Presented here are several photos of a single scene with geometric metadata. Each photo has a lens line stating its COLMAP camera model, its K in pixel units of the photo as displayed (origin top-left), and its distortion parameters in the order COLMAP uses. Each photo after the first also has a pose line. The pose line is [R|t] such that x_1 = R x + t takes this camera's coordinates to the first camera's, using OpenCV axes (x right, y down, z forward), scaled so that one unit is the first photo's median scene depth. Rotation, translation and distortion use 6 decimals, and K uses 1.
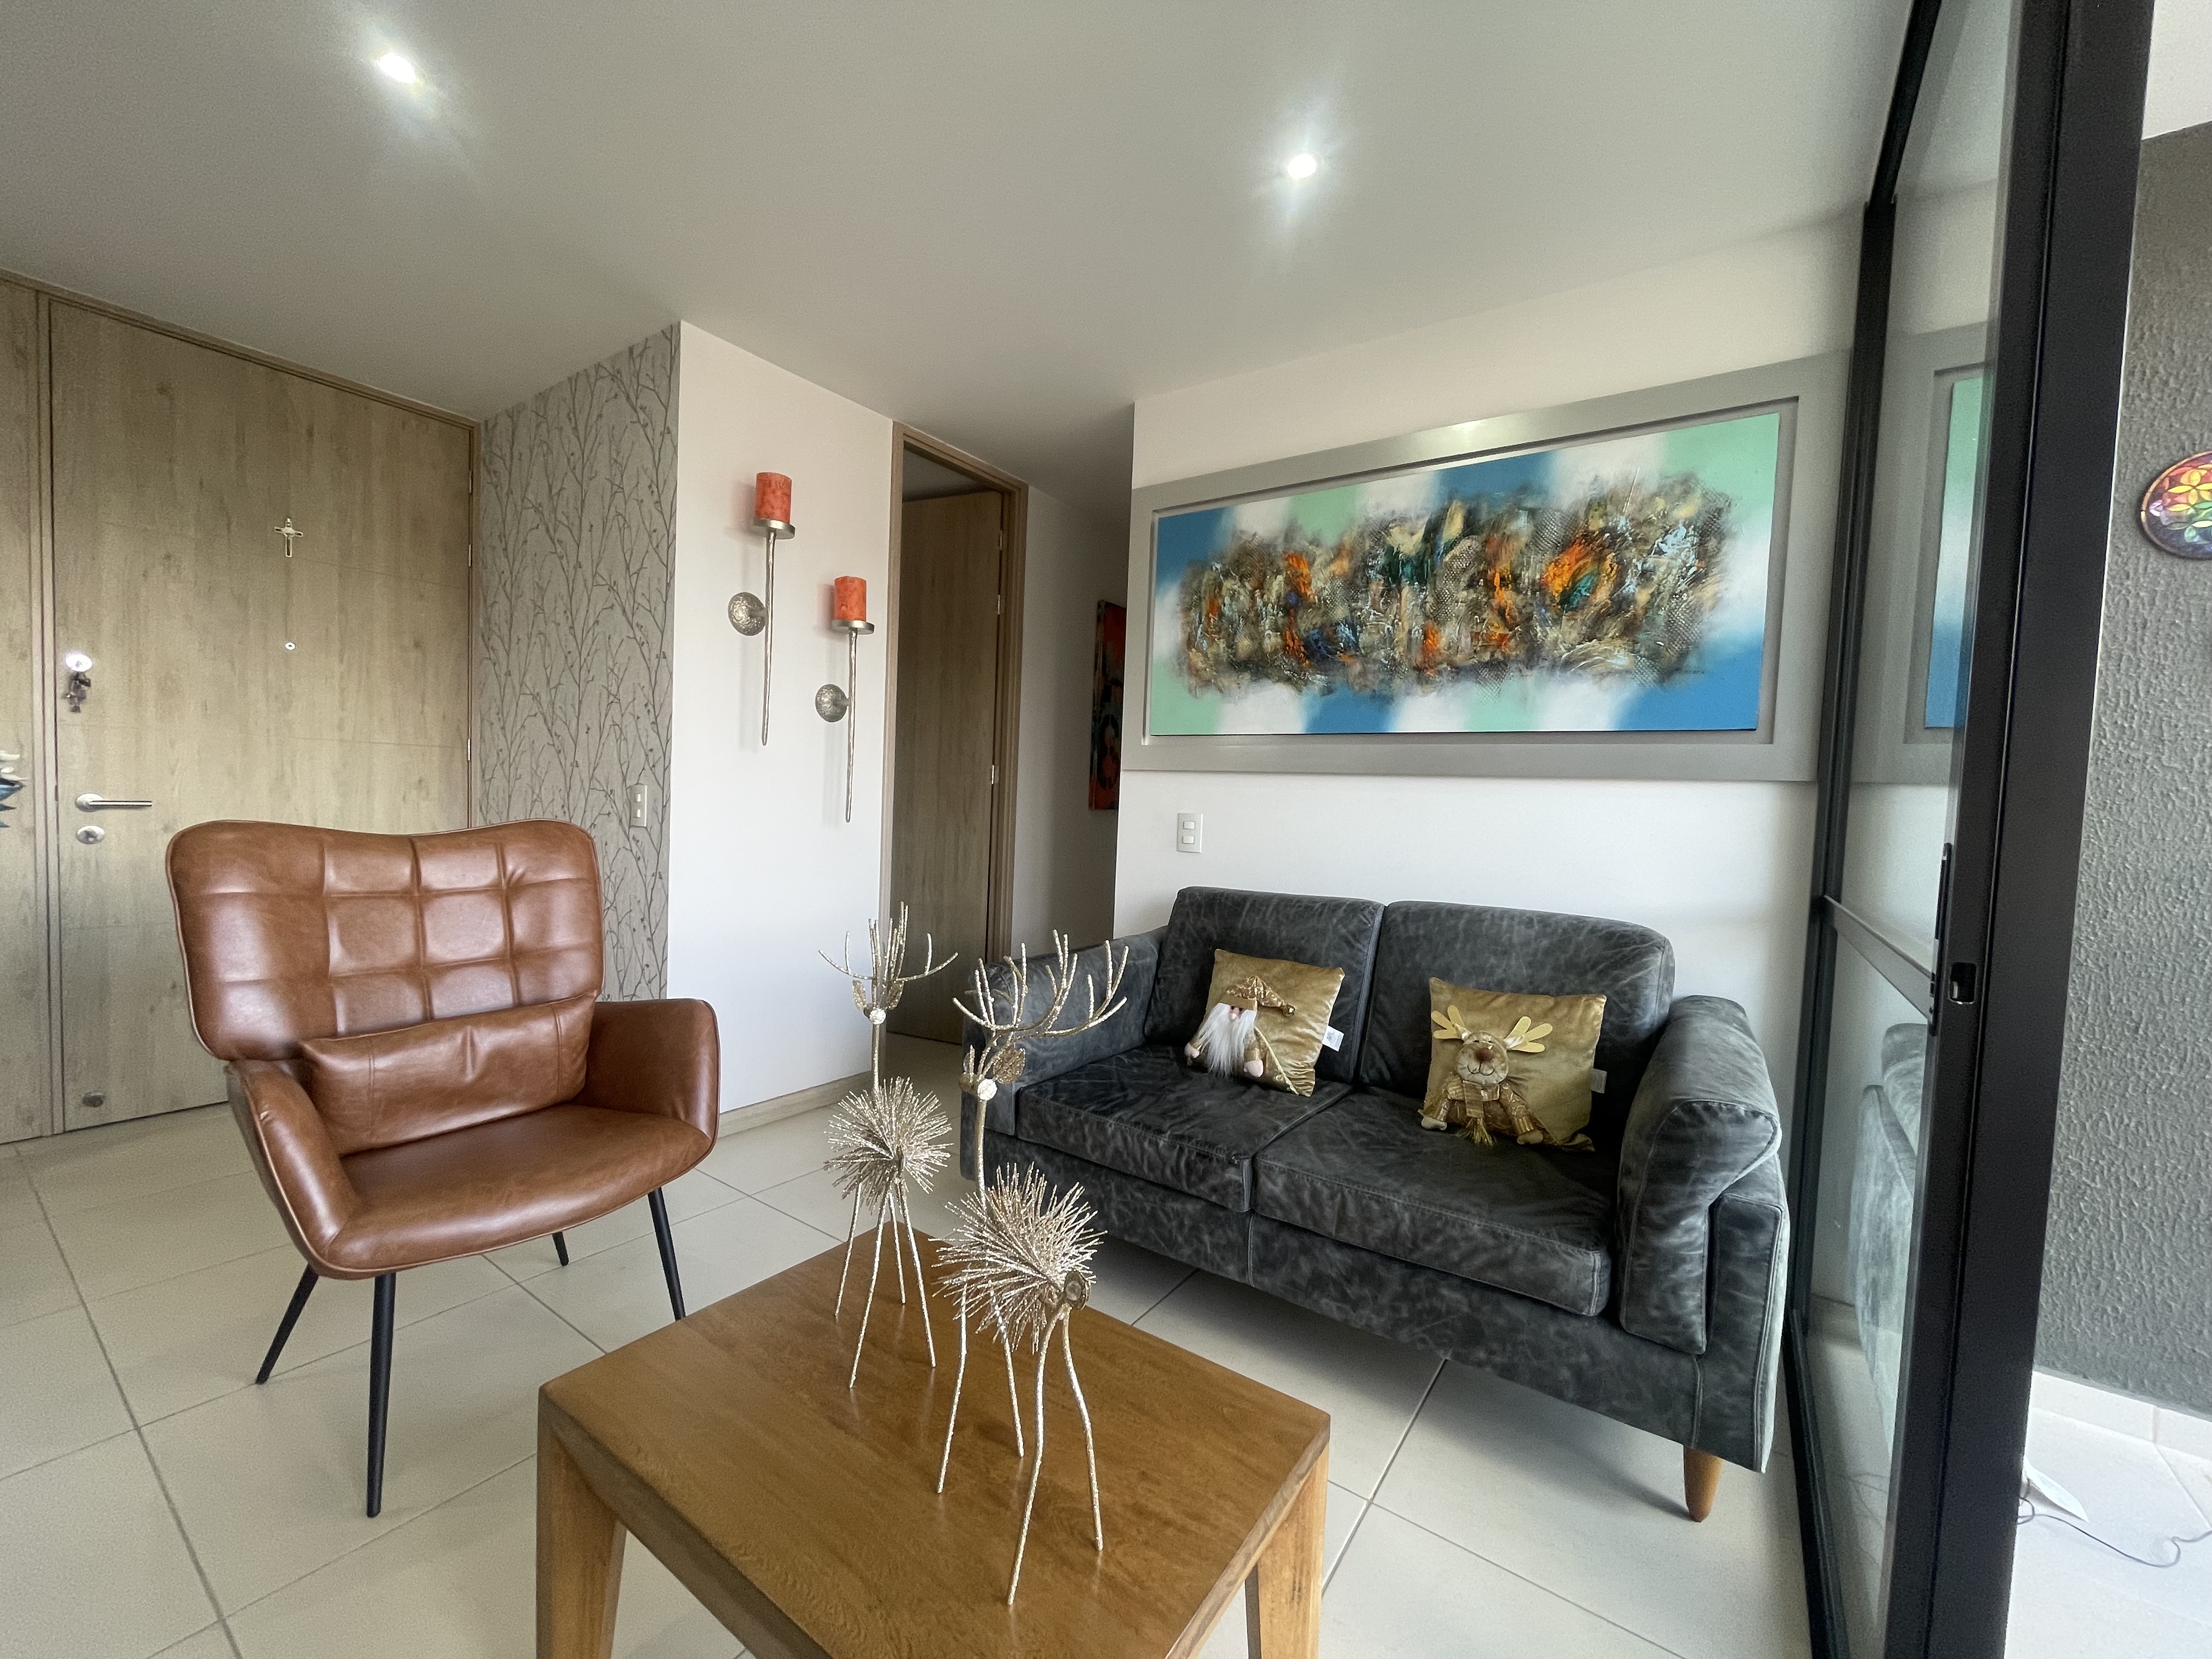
lens RADIAL K [[886.9, 0, 1100.3], [0, 886.9, 840.1], [0, 0, 1]] dist [0.000481, 0.000591]
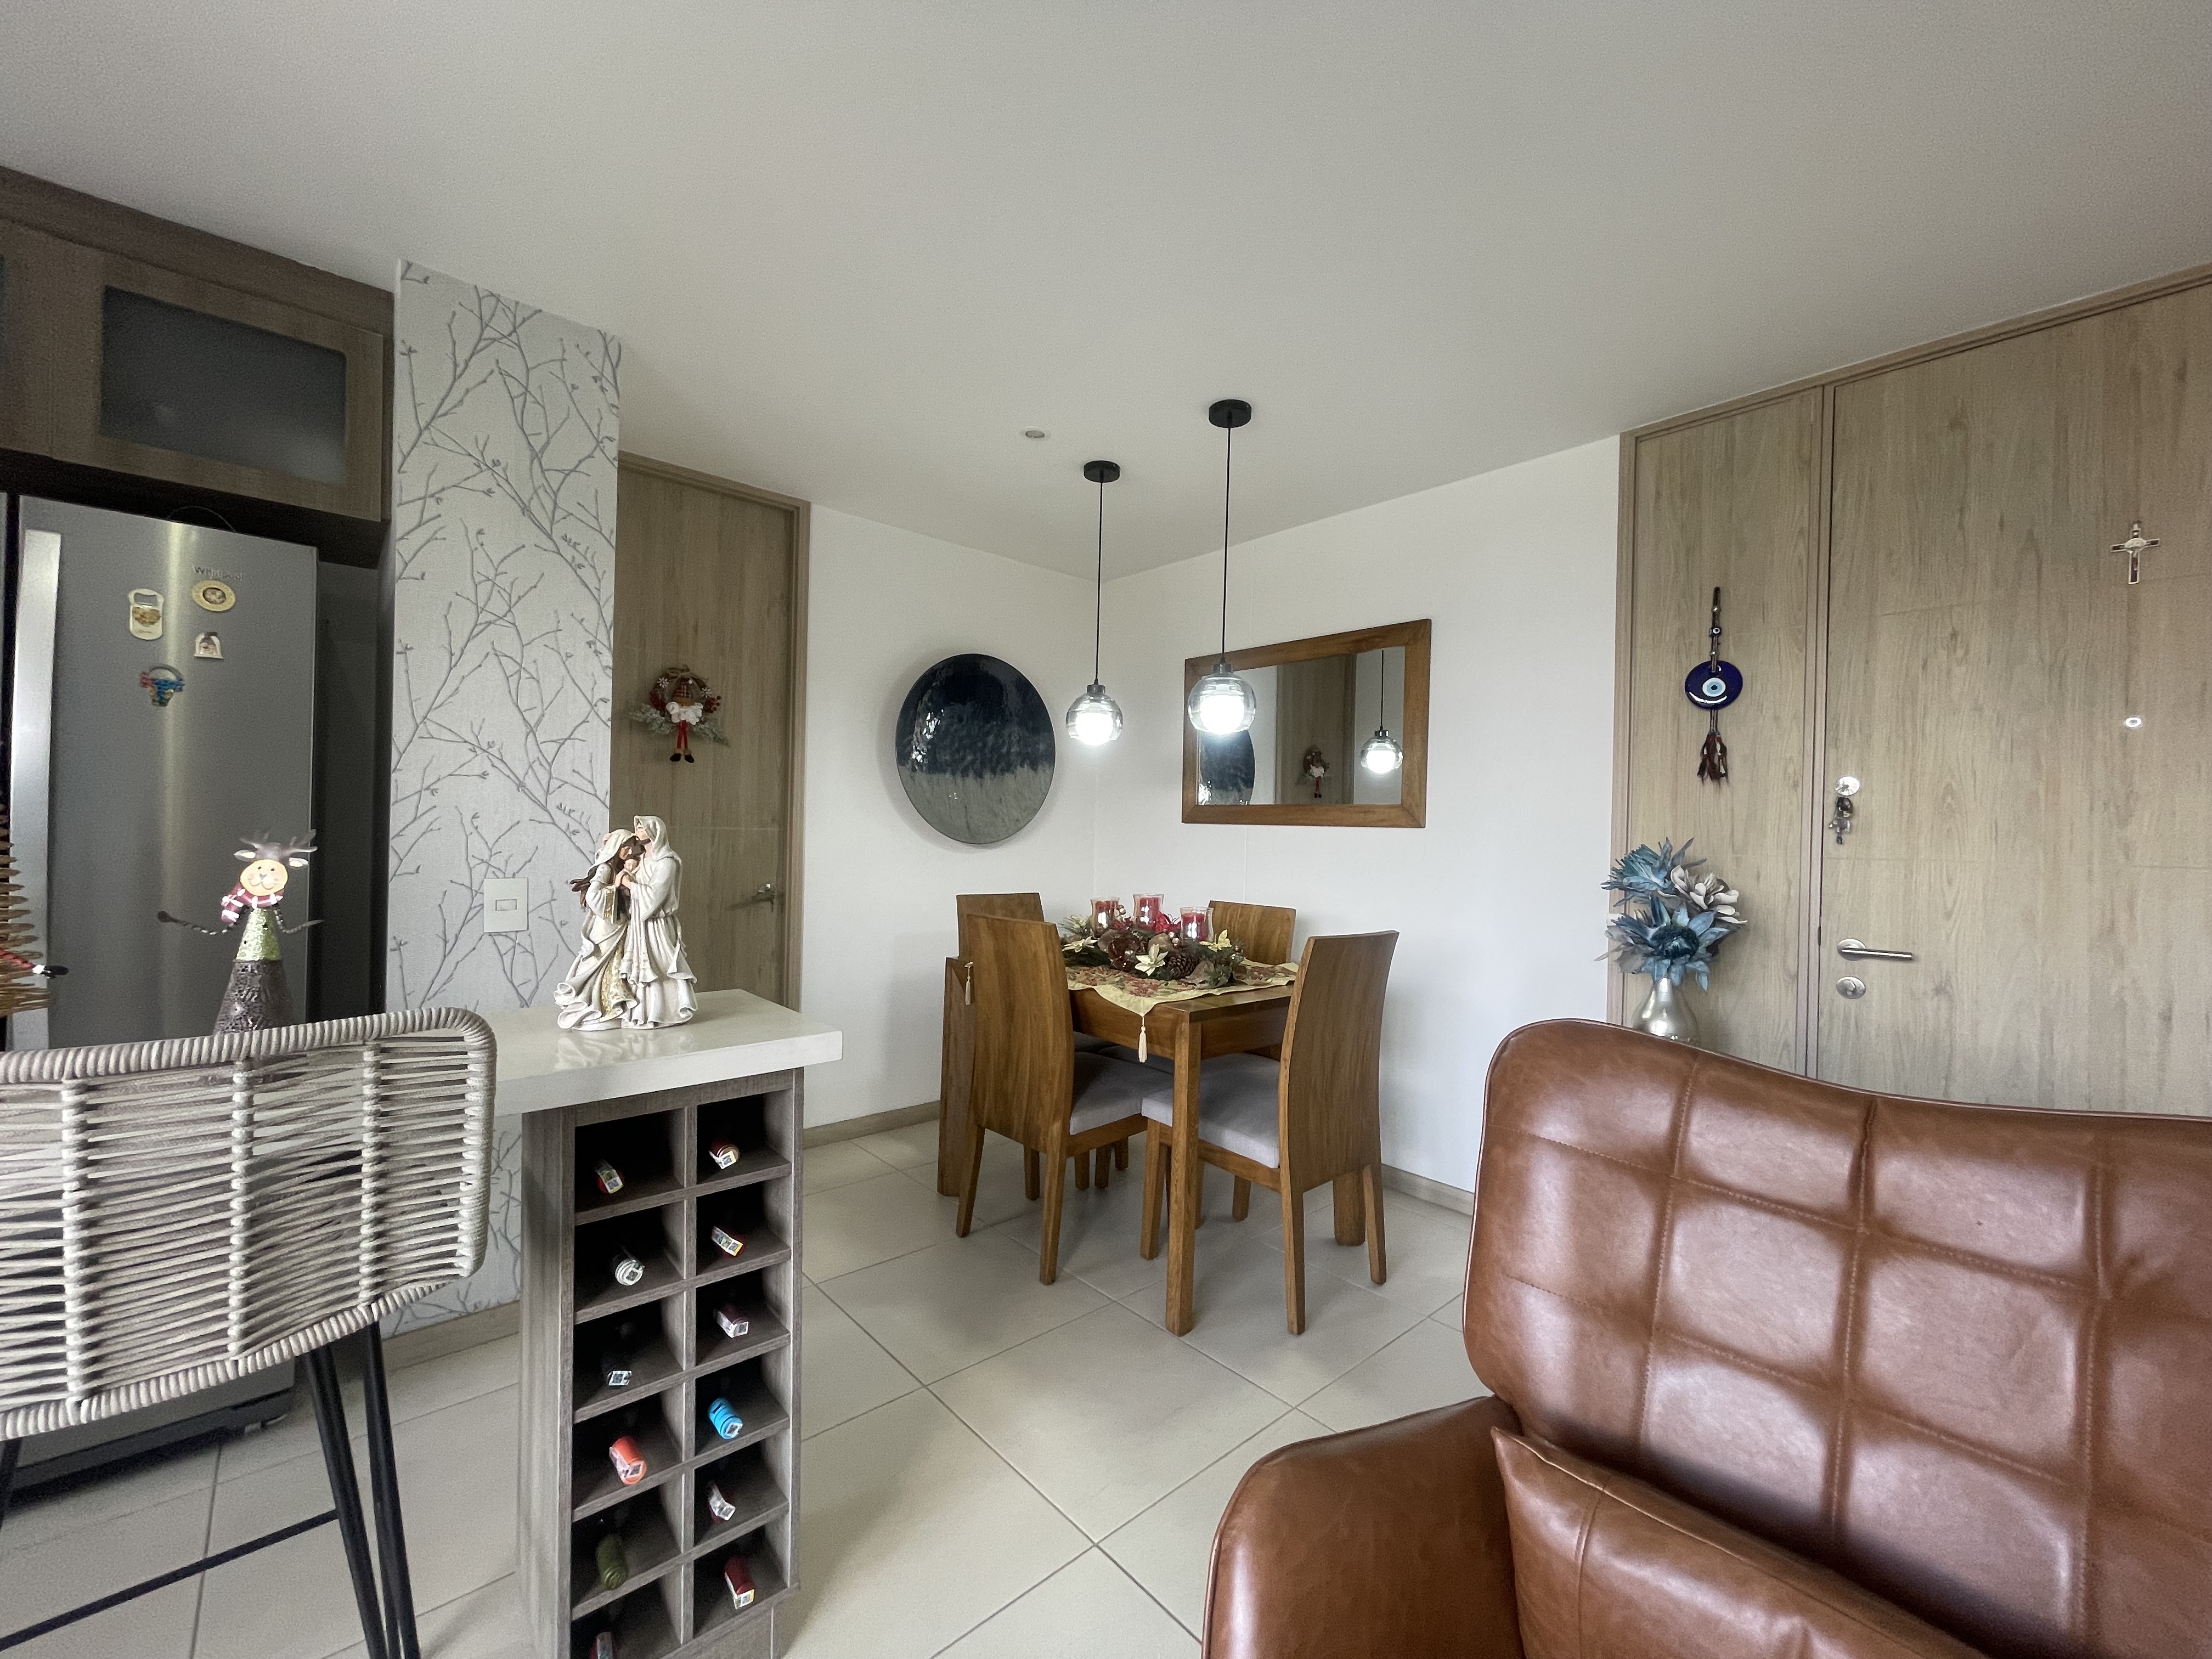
lens RADIAL K [[890.5, 0, 1100.1], [0, 890.5, 837.8], [0, 0, 1]] dist [0.001418, 0.000541]
pose [[-0.224396, -0.040722, -0.973647, -0.160536], [-0.080130, 0.996514, -0.023210, -0.076865], [0.971198, 0.072810, -0.226876, 0.535115]]
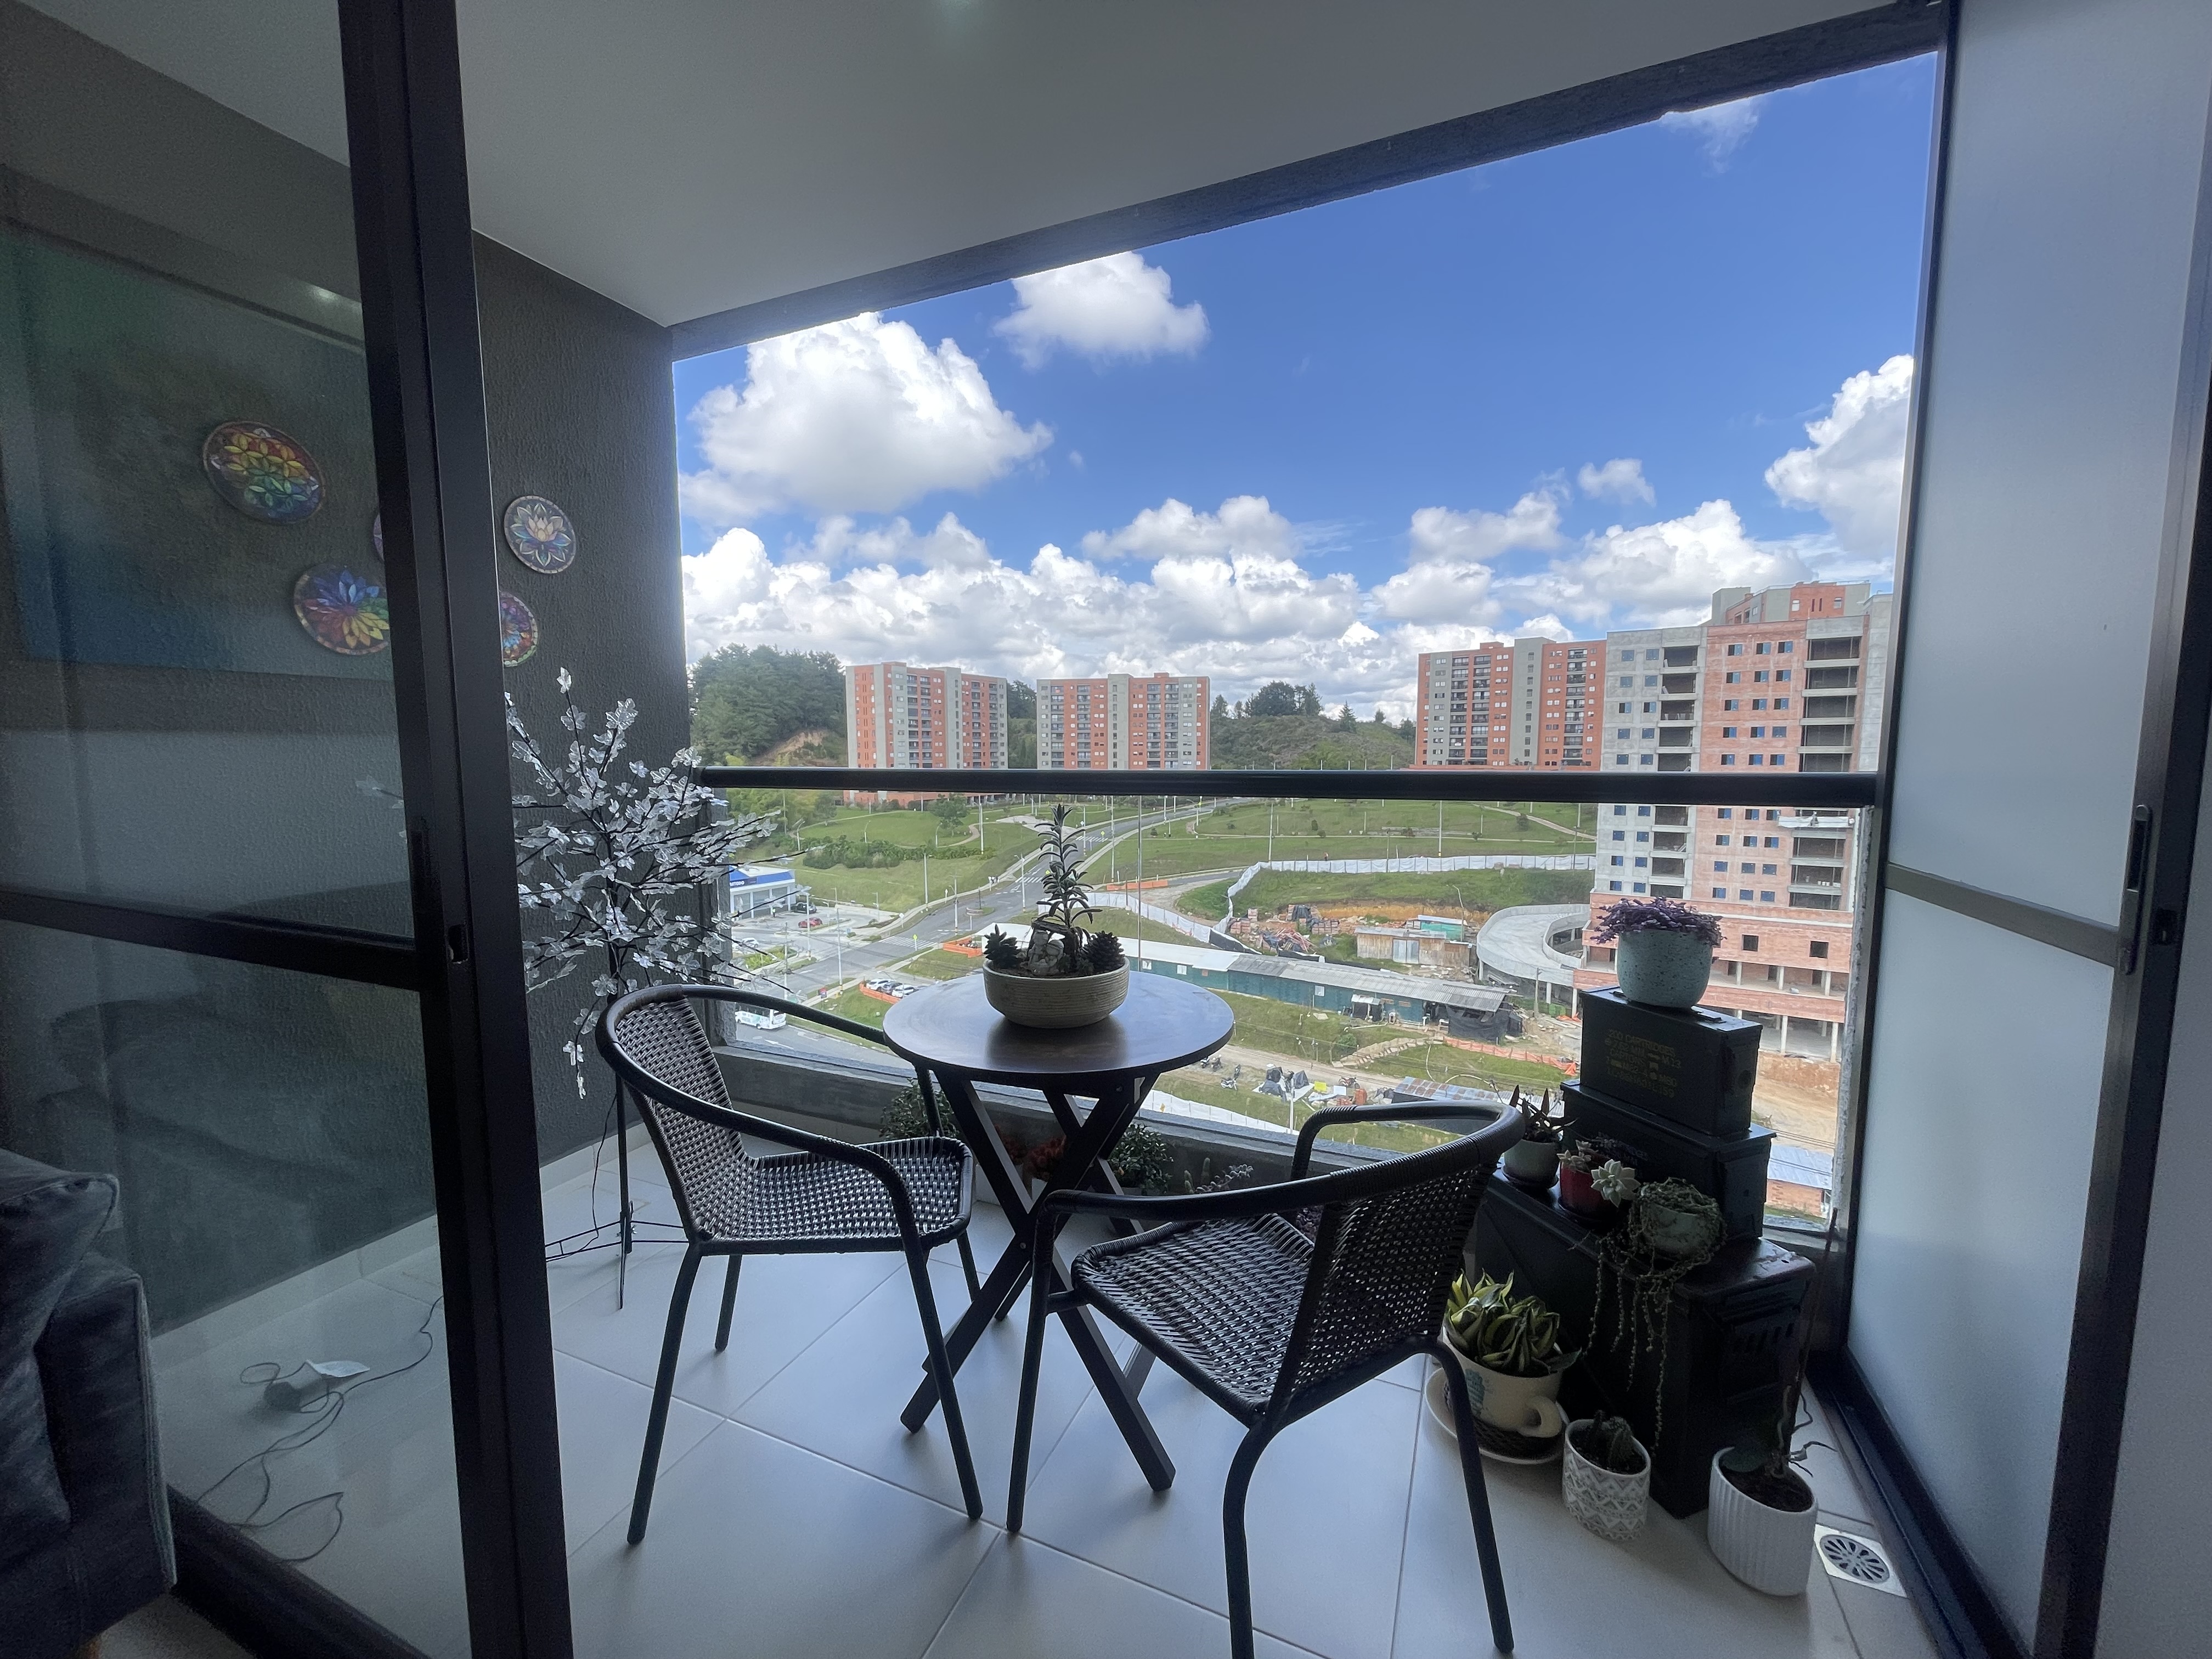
lens RADIAL K [[889.2, 0, 1102.7], [0, 889.2, 839.2], [0, 0, 1]] dist [-0.001288, -0.000366]
pose [[-0.199968, -0.136698, 0.970220, -0.070204], [0.043418, 0.988011, 0.148153, -0.029661], [-0.978840, 0.071751, -0.191636, 0.145726]]
